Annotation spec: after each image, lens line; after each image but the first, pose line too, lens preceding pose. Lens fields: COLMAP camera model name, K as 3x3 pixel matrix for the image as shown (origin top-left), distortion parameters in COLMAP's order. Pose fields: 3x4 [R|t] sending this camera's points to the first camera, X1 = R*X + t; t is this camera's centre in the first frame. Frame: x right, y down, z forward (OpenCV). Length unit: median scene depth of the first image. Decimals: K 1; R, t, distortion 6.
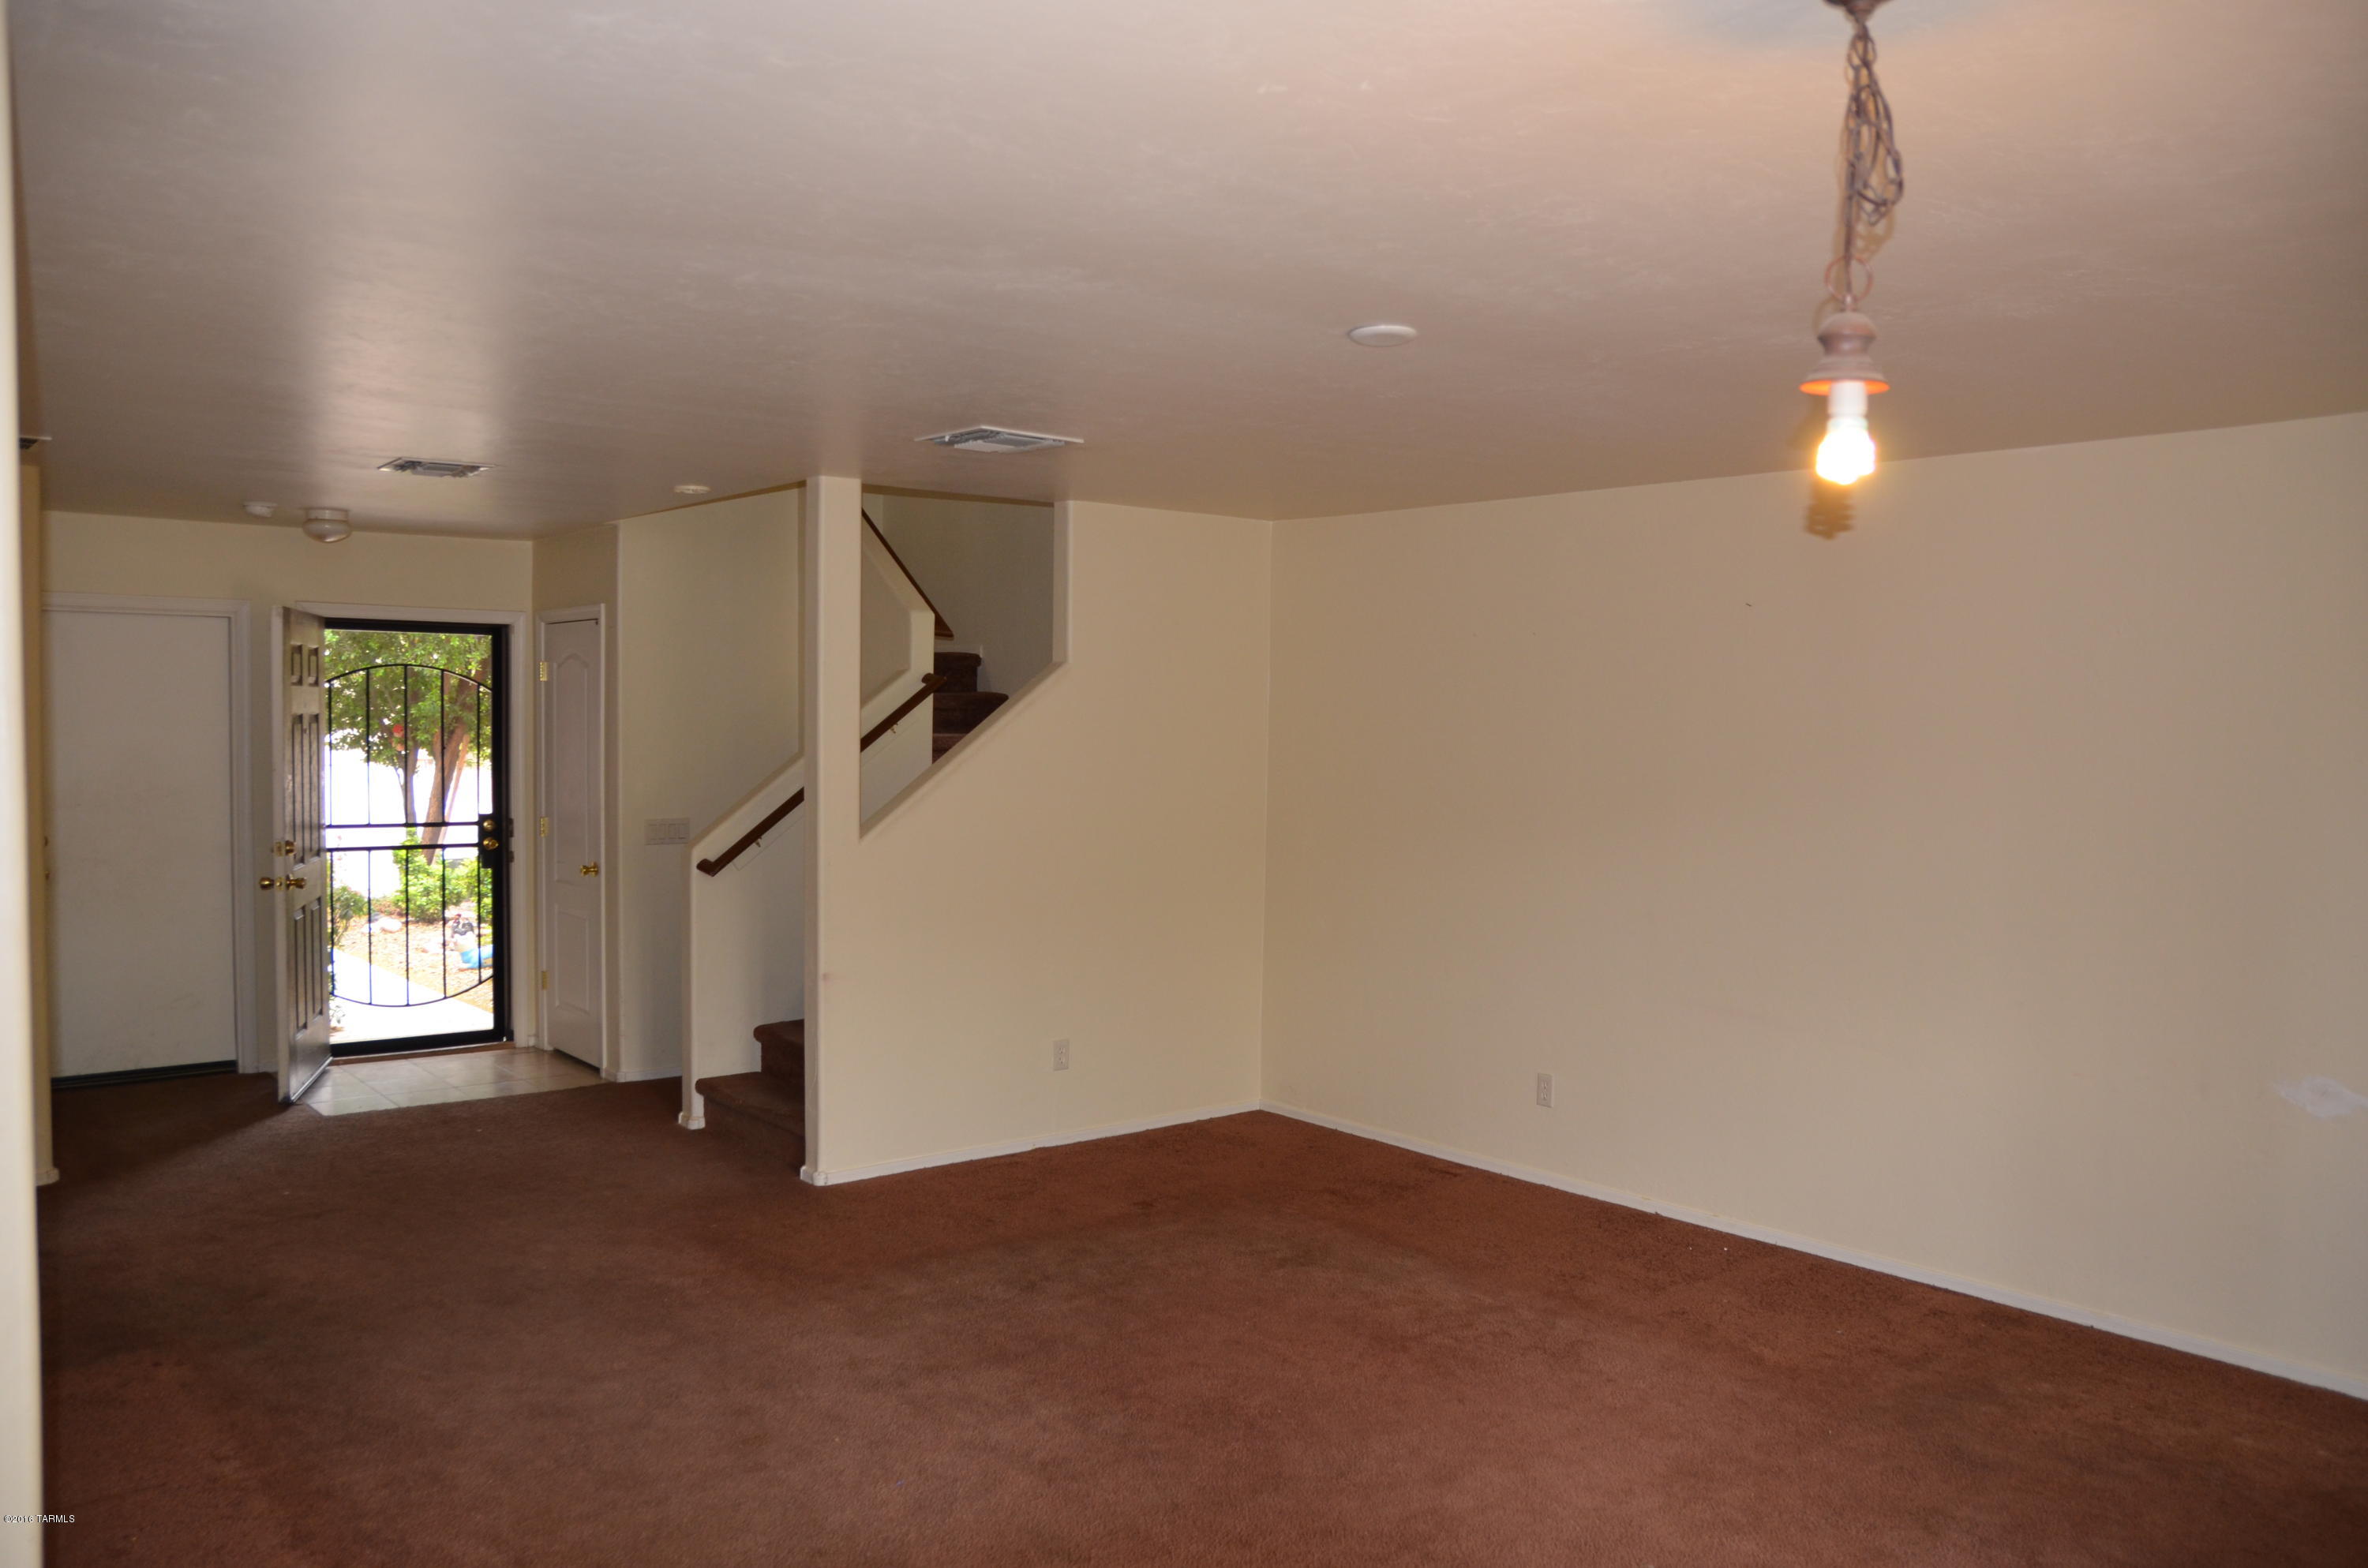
lens RADIAL K [[1768.3, 0, 1198.3], [0, 1768.3, 804.0], [0, 0, 1]] dist [-0.086880, 0.034297]
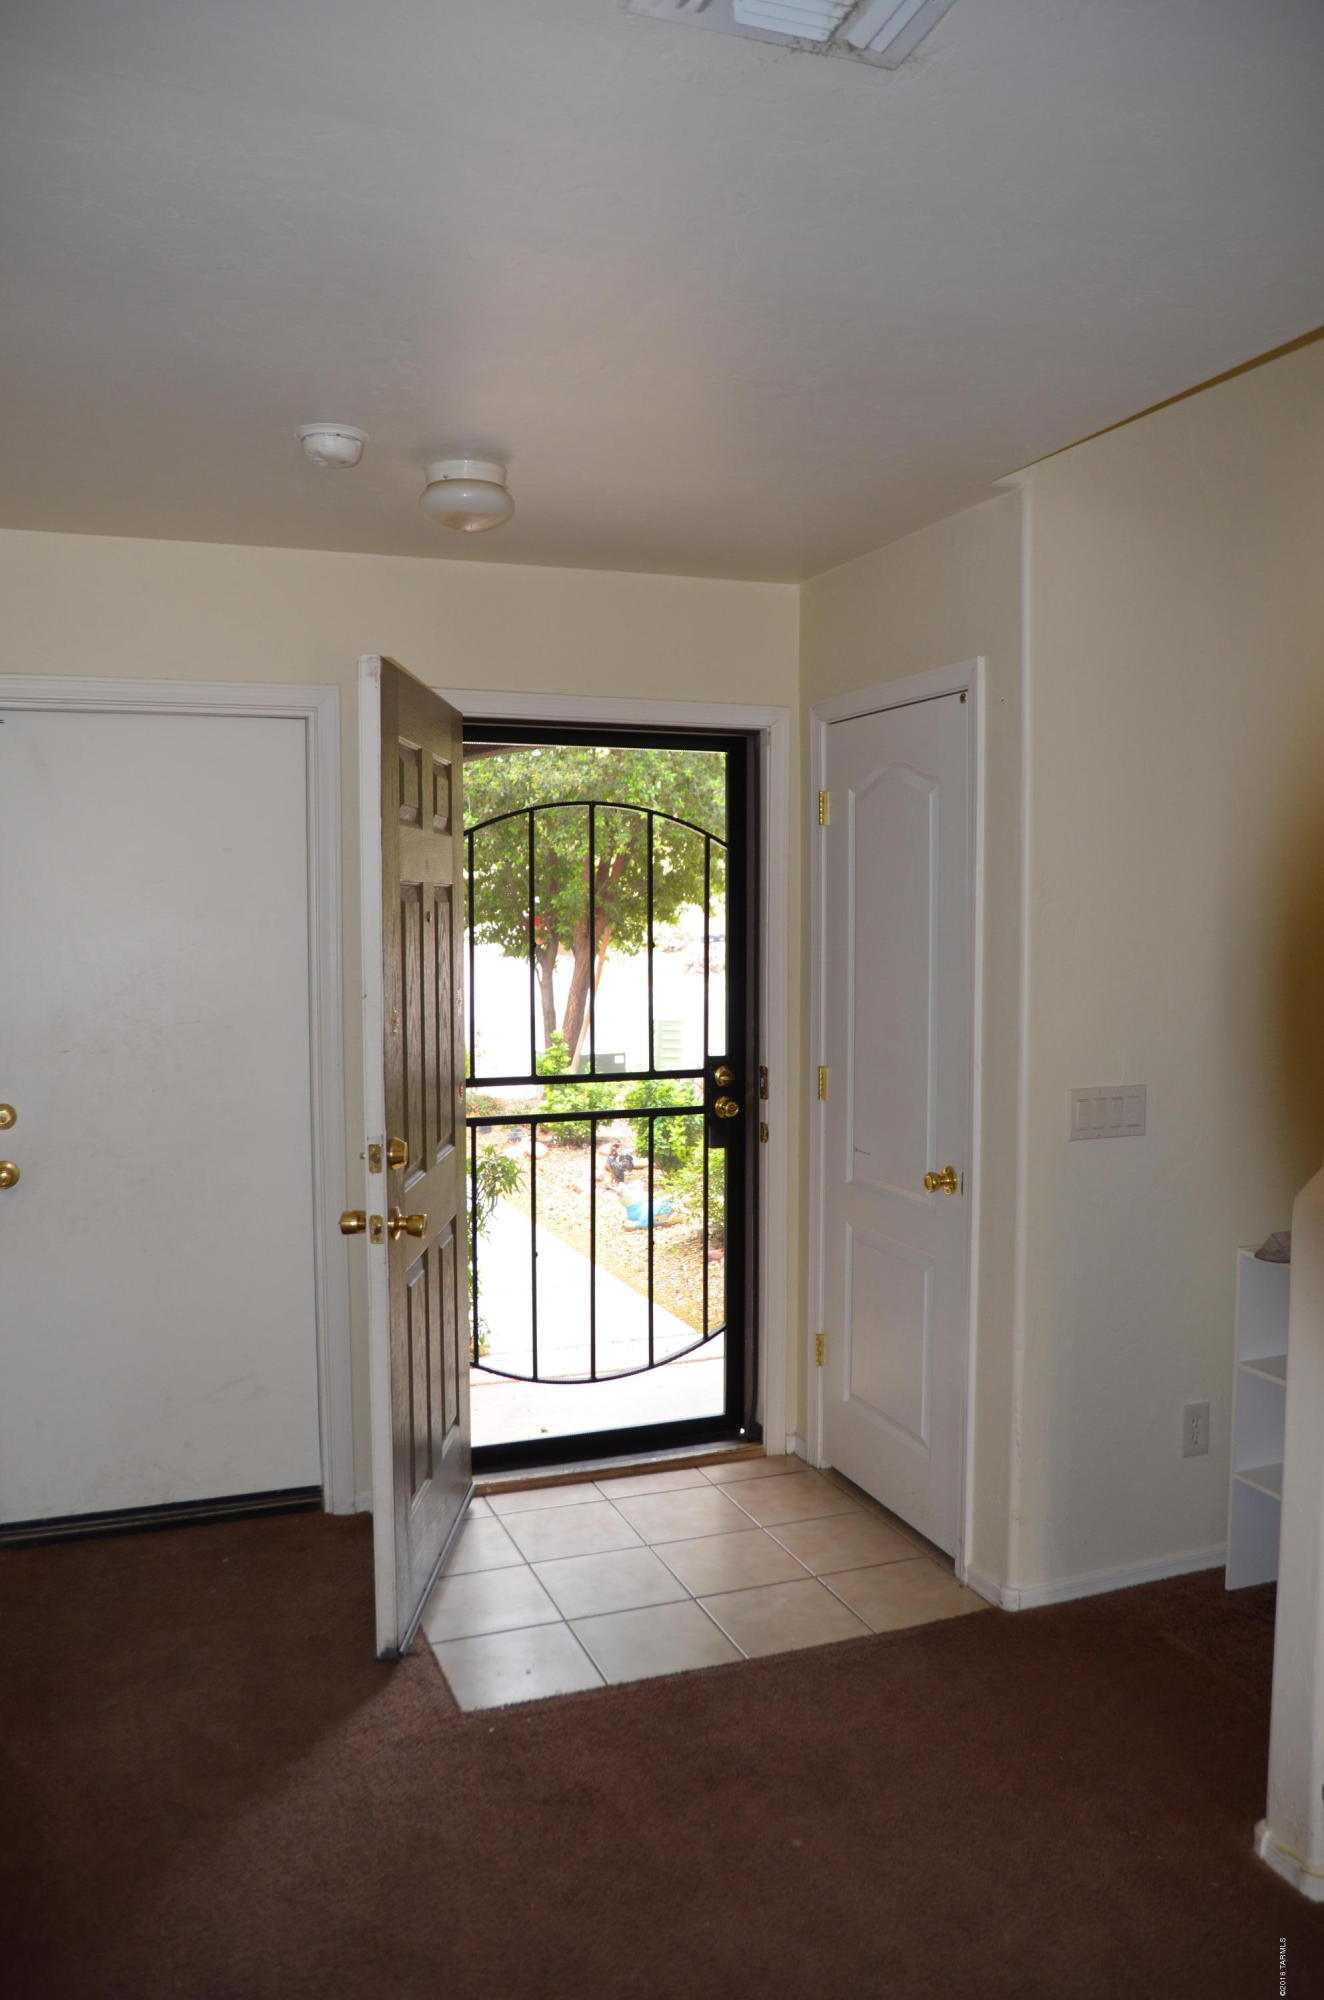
lens RADIAL K [[1493.7, 0, 663.3], [0, 1493.7, 995.4], [0, 0, 1]] dist [-0.086880, 0.034297]
pose [[0.944554, 0.003176, -0.328341, -0.262101], [-0.000773, 0.999972, 0.007449, -0.018975], [0.328356, -0.006782, 0.944530, 0.521462]]
